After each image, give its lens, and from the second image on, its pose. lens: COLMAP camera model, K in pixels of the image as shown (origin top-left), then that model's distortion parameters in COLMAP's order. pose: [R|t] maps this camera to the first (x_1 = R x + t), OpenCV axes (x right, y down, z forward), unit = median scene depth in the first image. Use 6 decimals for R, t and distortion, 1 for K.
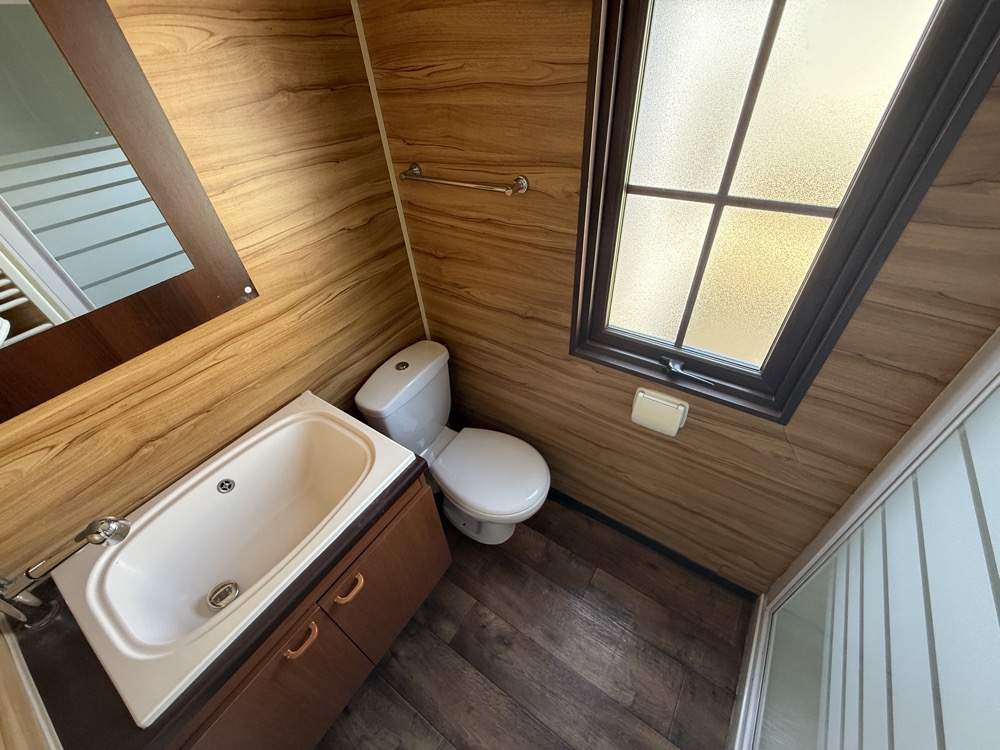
lens RADIAL K [[400.6, 0, 504.4], [0, 400.6, 371.6], [0, 0, 1]] dist [0.001181, -0.000083]
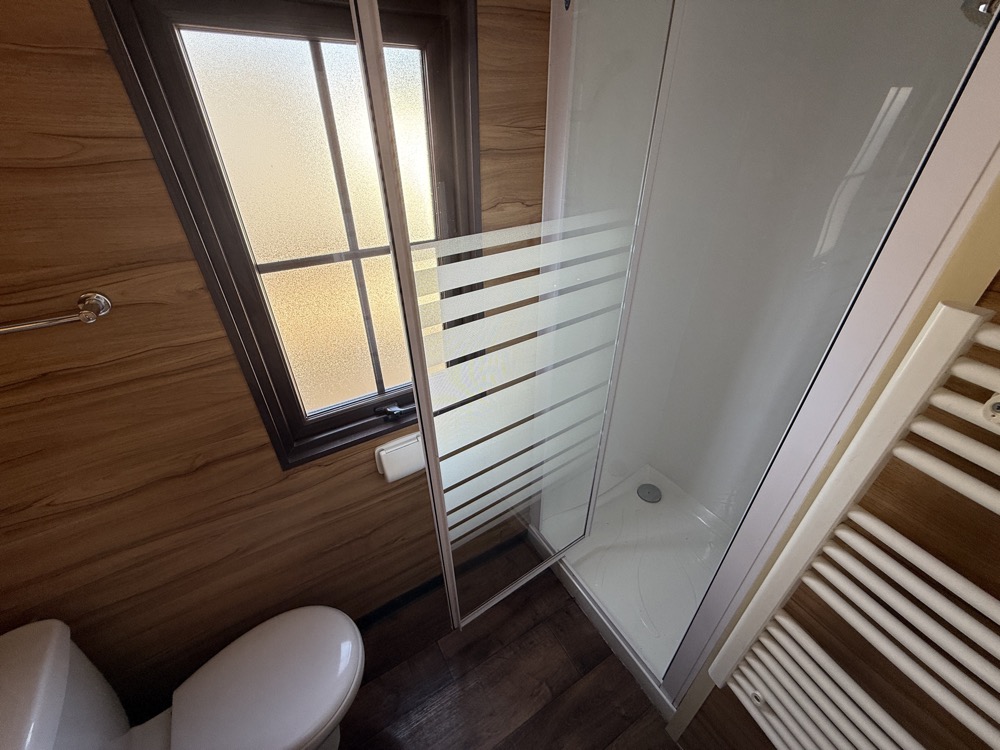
lens RADIAL K [[400.6, 0, 493.9], [0, 400.6, 372.6], [0, 0, 1]] dist [0.001181, -0.000083]
pose [[0.427368, -0.434348, 0.792905, -0.229550], [0.567721, 0.811482, 0.138529, -0.083524], [-0.703598, 0.390946, 0.593390, 0.168572]]
